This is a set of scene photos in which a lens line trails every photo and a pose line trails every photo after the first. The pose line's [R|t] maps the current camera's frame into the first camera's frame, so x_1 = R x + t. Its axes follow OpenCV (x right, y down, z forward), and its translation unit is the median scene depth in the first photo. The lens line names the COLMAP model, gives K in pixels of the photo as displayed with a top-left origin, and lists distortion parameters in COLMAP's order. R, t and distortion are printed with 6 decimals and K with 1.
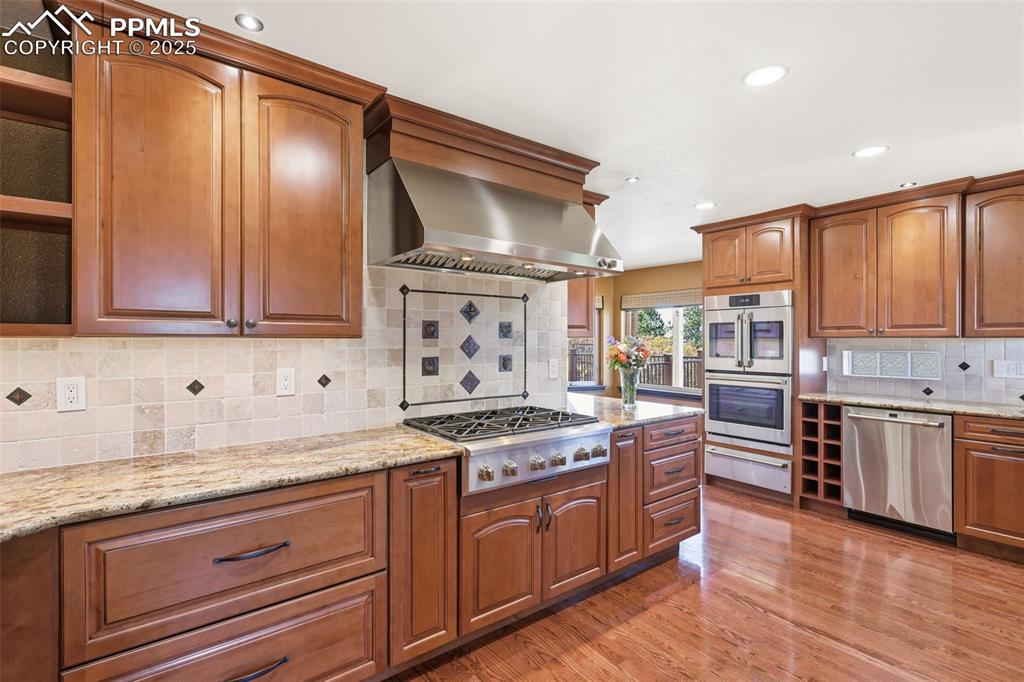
lens RADIAL K [[478.6, 0, 510.4], [0, 478.6, 341.5], [0, 0, 1]] dist [-0.005044, -0.000195]
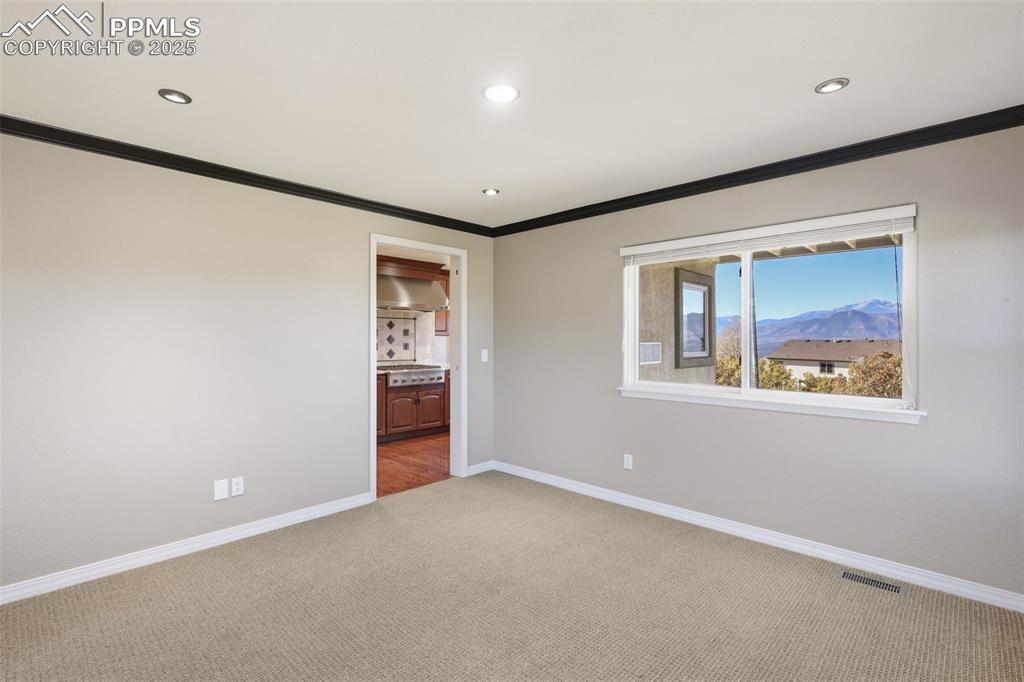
lens RADIAL K [[478.6, 0, 512.8], [0, 478.6, 339.2], [0, 0, 1]] dist [-0.005044, -0.000195]
pose [[0.987740, 0.000534, 0.156110, 0.152872], [-0.000210, 0.999998, -0.002092, 0.015545], [-0.156111, 0.002034, 0.987737, -1.542388]]
